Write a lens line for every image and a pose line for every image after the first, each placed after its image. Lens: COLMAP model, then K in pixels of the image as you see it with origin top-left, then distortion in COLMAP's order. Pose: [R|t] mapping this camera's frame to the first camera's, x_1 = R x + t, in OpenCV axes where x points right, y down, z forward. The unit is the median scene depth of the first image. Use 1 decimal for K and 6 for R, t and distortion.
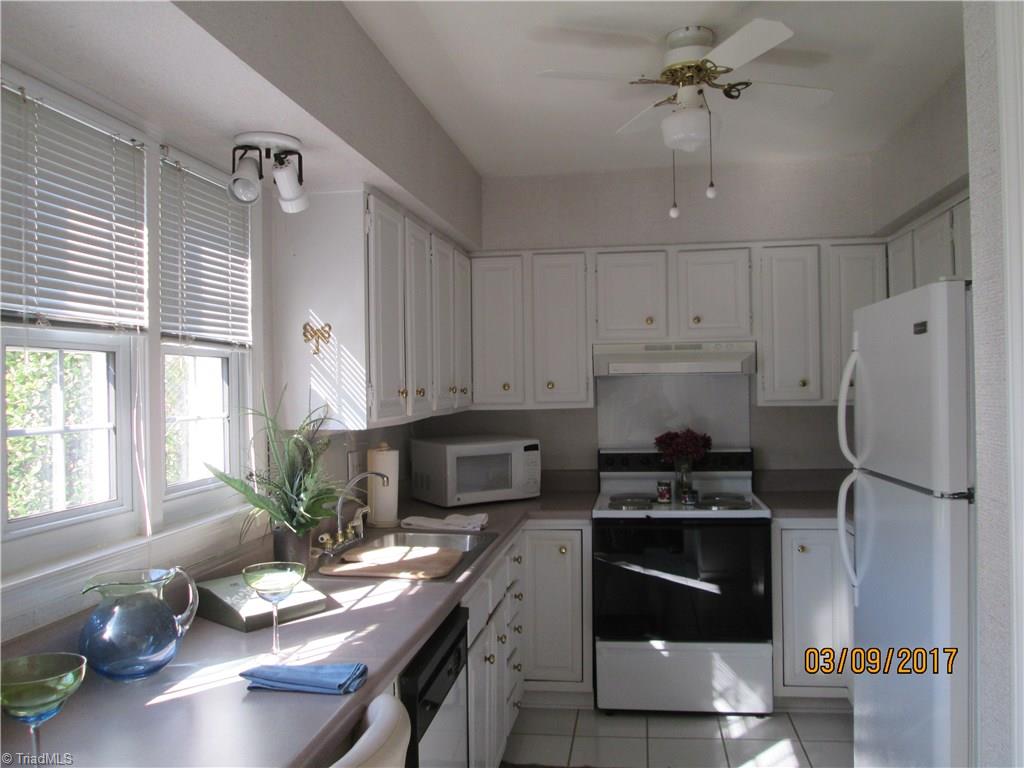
lens RADIAL K [[865.1, 0, 512.0], [0, 865.1, 384.0], [0, 0, 1]] dist [-0.055481, 0.020701]
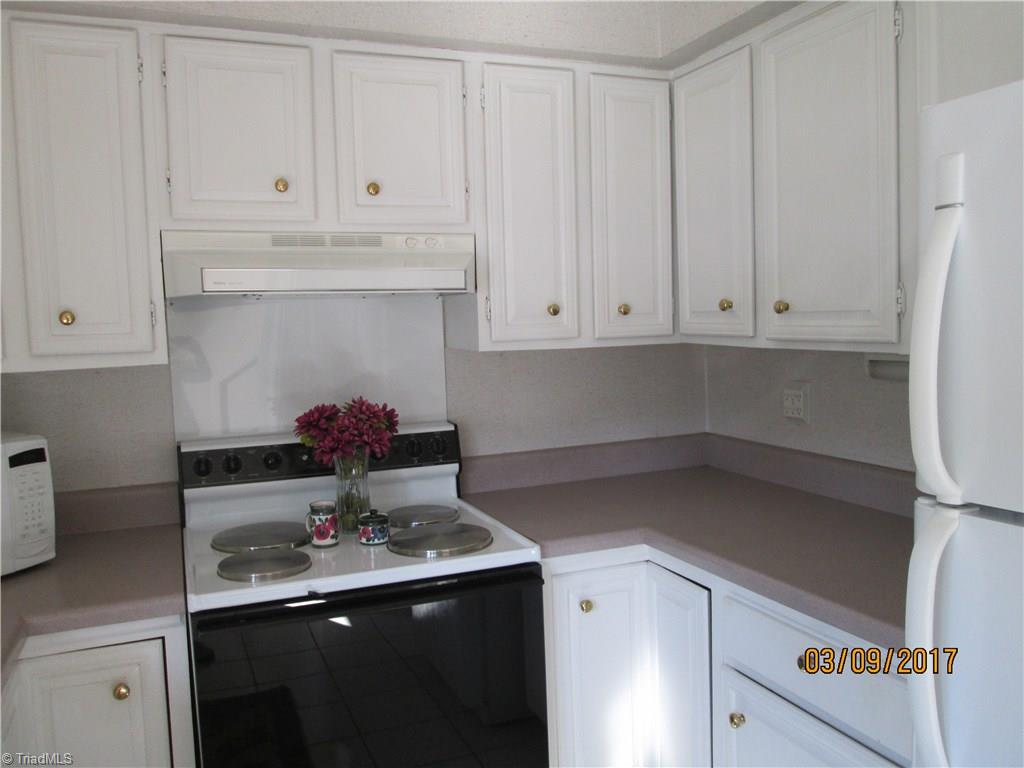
lens RADIAL K [[865.1, 0, 512.0], [0, 865.1, 384.0], [0, 0, 1]] dist [-0.055481, 0.020701]
pose [[0.862644, -0.046320, 0.503686, 0.029387], [0.012870, 0.997486, 0.069690, 0.012719], [-0.505648, -0.053635, 0.861071, 0.787103]]
